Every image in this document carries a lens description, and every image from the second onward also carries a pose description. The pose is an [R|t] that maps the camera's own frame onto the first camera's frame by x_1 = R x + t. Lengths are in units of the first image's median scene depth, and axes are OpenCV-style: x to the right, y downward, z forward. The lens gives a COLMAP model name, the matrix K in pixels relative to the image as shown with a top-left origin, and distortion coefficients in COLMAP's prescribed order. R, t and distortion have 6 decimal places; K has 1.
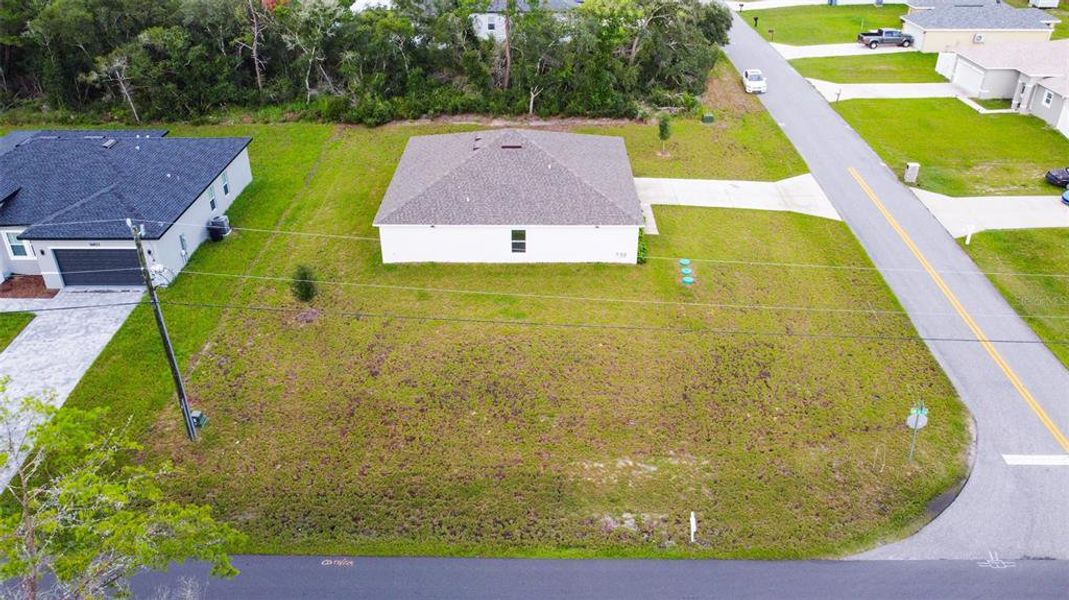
lens RADIAL K [[810.6, 0, 536.0], [0, 810.6, 300.0], [0, 0, 1]] dist [0.018453, -0.046946]
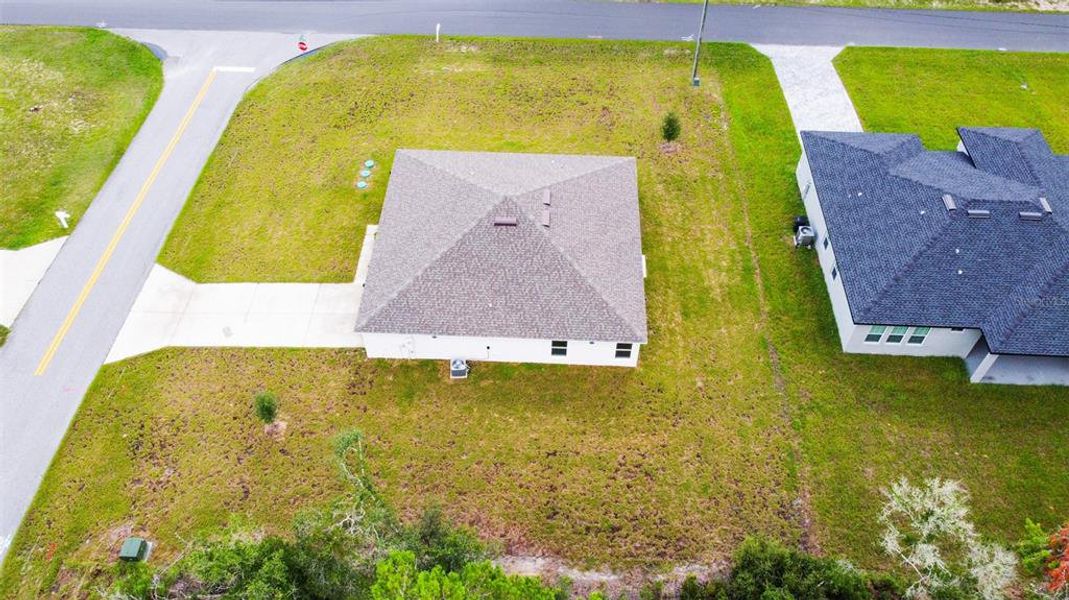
lens RADIAL K [[810.6, 0, 536.0], [0, 810.6, 300.0], [0, 0, 1]] dist [0.018453, -0.046946]
pose [[-0.999524, -0.028235, 0.012427, -0.070733], [0.007003, 0.184648, 0.982780, -1.008206], [-0.030043, 0.982399, -0.184362, 1.210535]]
